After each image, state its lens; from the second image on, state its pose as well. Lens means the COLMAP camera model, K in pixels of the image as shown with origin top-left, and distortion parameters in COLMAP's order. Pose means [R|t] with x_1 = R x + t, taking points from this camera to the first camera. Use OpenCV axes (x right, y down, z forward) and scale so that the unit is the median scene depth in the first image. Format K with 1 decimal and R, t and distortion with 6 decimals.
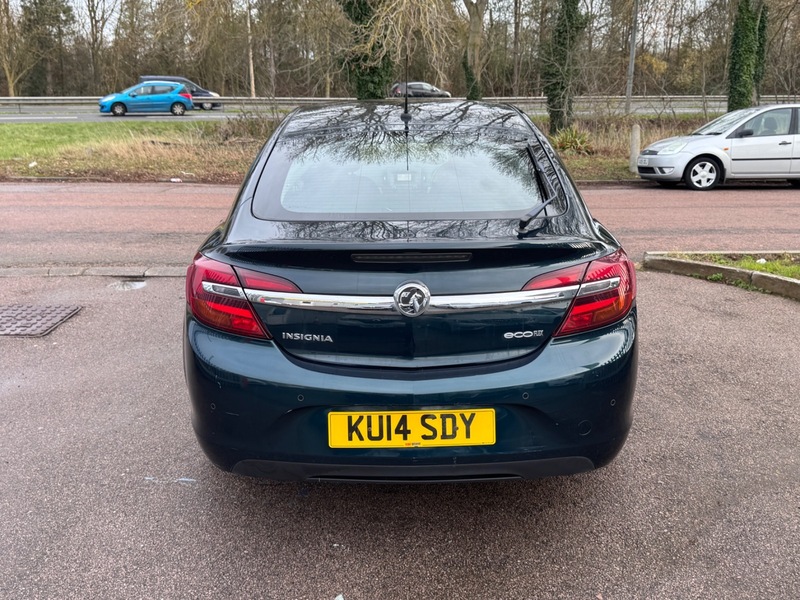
lens RADIAL K [[737.4, 0, 413.0], [0, 737.4, 292.4], [0, 0, 1]] dist [0.021329, 0.000000]
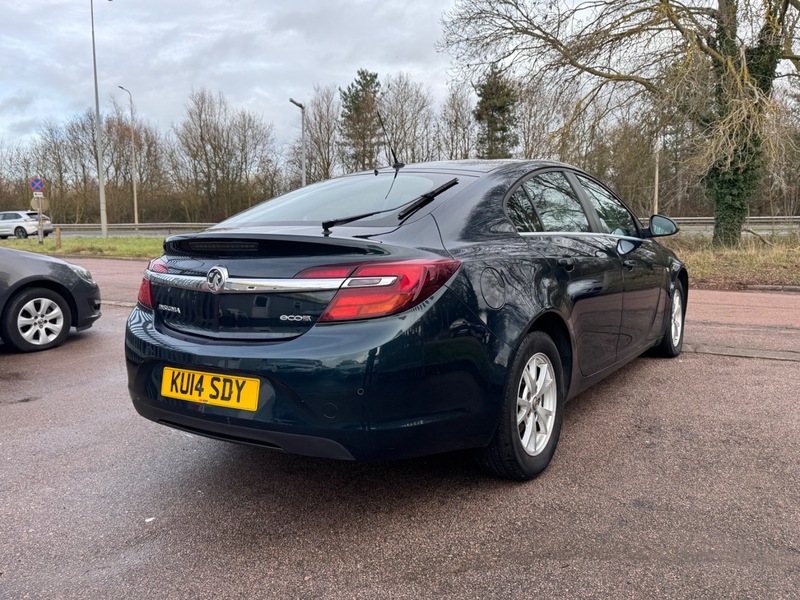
lens RADIAL K [[656.1, 0, 403.9], [0, 656.1, 306.5], [0, 0, 1]] dist [0.063087, -0.076471]
pose [[0.829857, 0.057801, -0.554974, 0.822883], [-0.131646, 0.986823, -0.094073, 0.108911], [0.542224, 0.151128, 0.826531, 0.258674]]
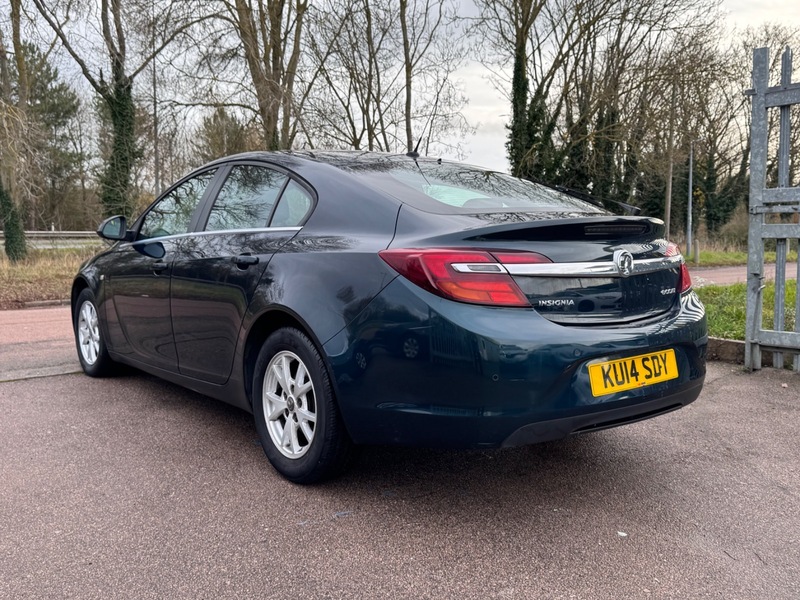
lens RADIAL K [[737.4, 0, 402.3], [0, 737.4, 292.2], [0, 0, 1]] dist [0.021329, 0.000000]
pose [[0.803475, -0.049555, 0.593273, -0.972249], [0.157024, 0.978882, -0.130894, 0.150622], [-0.574257, 0.198328, 0.794289, 0.237150]]
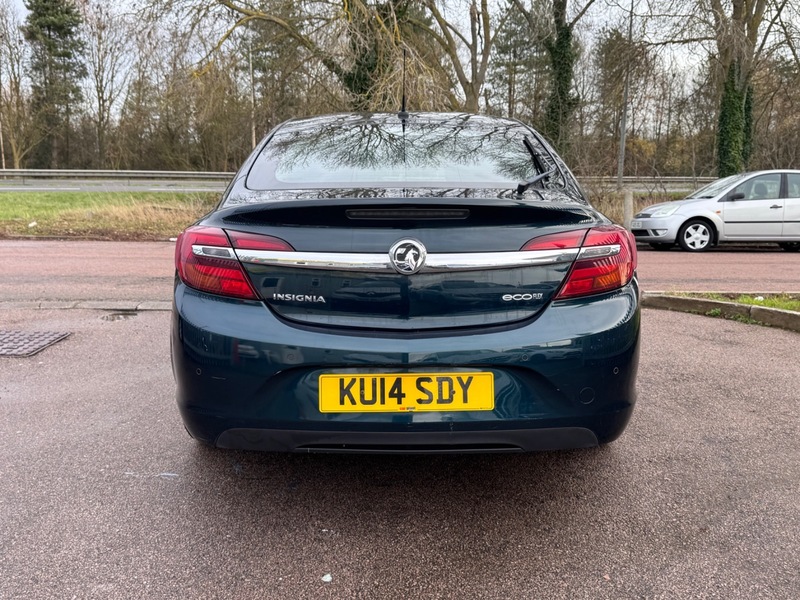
lens RADIAL K [[737.4, 0, 414.4], [0, 737.4, 289.8], [0, 0, 1]] dist [0.021329, 0.000000]
pose [[0.999952, 0.007234, 0.006566, 0.001384], [-0.006483, 0.994130, -0.108002, 0.150196], [-0.007309, 0.107954, 0.994129, 0.035494]]
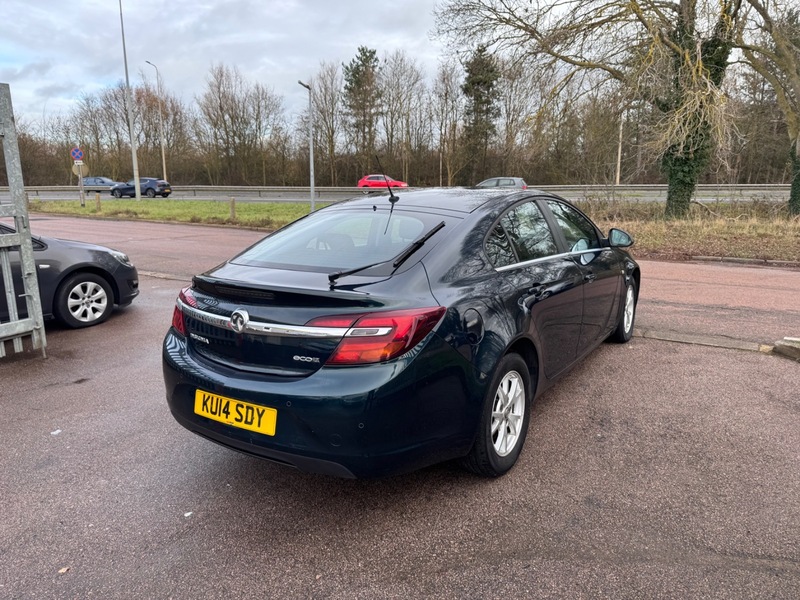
lens RADIAL K [[565.2, 0, 403.9], [0, 565.2, 306.7], [0, 0, 1]] dist [0.030091, -0.028097]
pose [[0.834468, 0.110768, -0.539809, 0.820161], [-0.136327, 0.990636, -0.007465, -0.052756], [0.533927, 0.079820, 0.841754, 0.226339]]
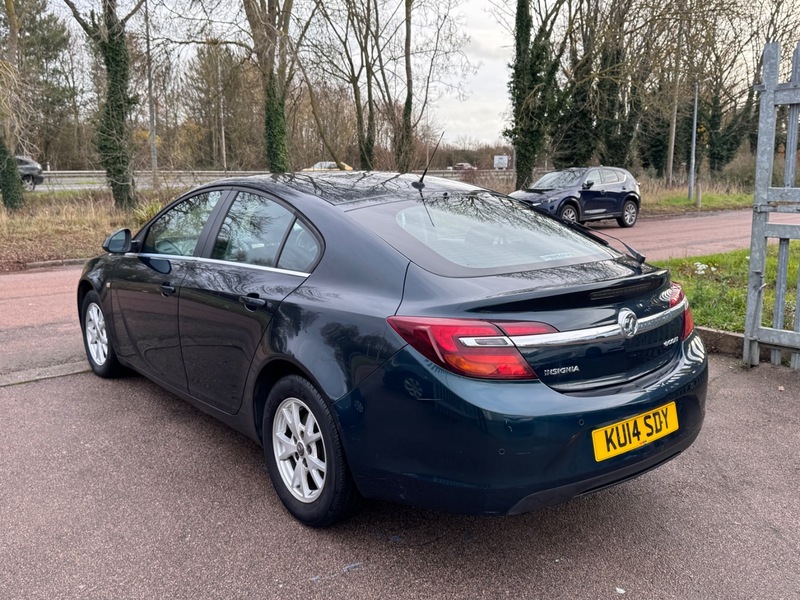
lens RADIAL K [[737.4, 0, 401.3], [0, 737.4, 293.5], [0, 0, 1]] dist [0.021329, 0.000000]
pose [[0.803540, -0.101764, 0.586488, -0.978342], [0.157158, 0.986587, -0.044135, -0.045044], [-0.574130, 0.127636, 0.808755, 0.199393]]
